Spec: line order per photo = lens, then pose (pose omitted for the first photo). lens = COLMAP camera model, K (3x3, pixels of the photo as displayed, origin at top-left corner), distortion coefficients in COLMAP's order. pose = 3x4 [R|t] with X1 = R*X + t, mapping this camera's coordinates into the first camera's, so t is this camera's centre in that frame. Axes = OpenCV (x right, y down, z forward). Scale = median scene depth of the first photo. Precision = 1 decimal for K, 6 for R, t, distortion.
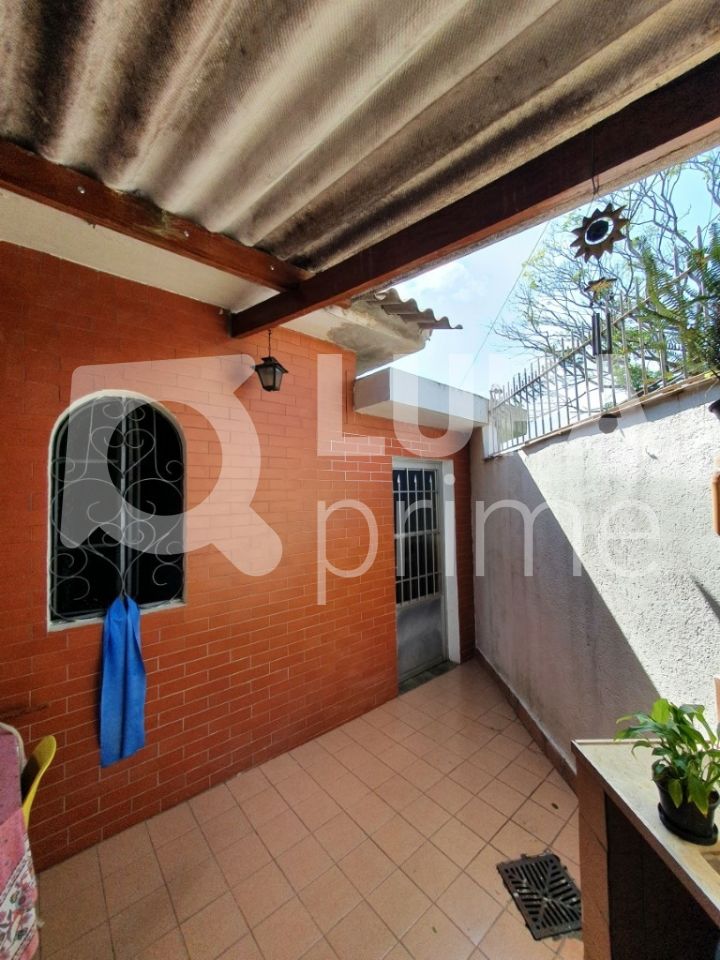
lens RADIAL K [[377.7, 0, 361.2], [0, 377.7, 478.8], [0, 0, 1]] dist [-0.009513, 0.001083]
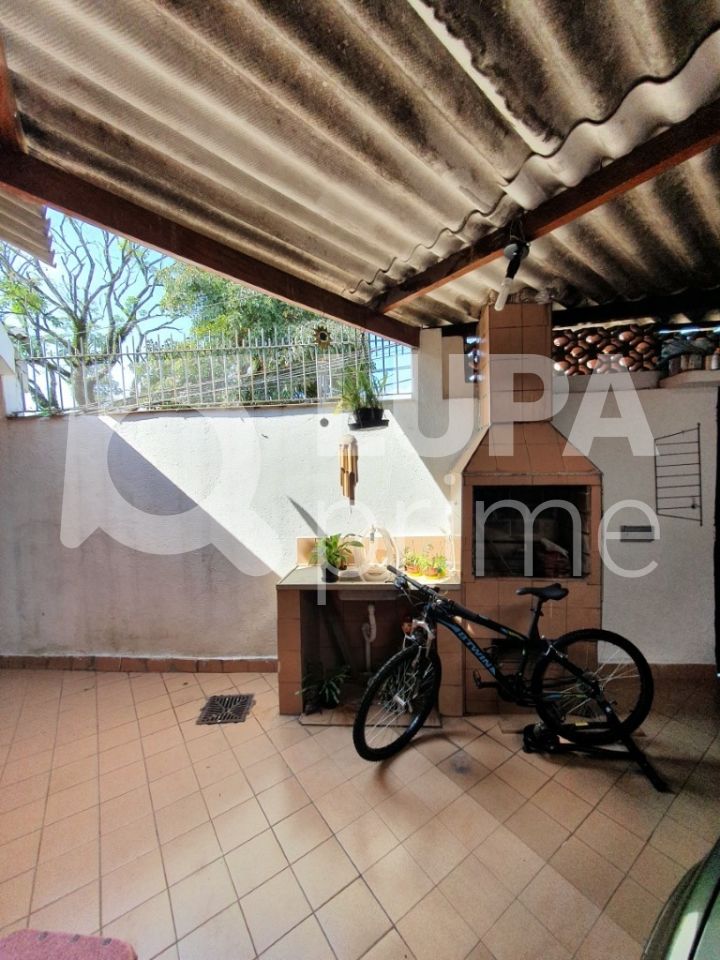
lens RADIAL K [[377.7, 0, 362.3], [0, 377.7, 477.0], [0, 0, 1]] dist [-0.009513, 0.001083]
pose [[0.084416, -0.000005, 0.996431, -0.824063], [-0.031976, 0.999485, 0.002714, 0.087273], [-0.995917, -0.032090, 0.084373, 0.261586]]
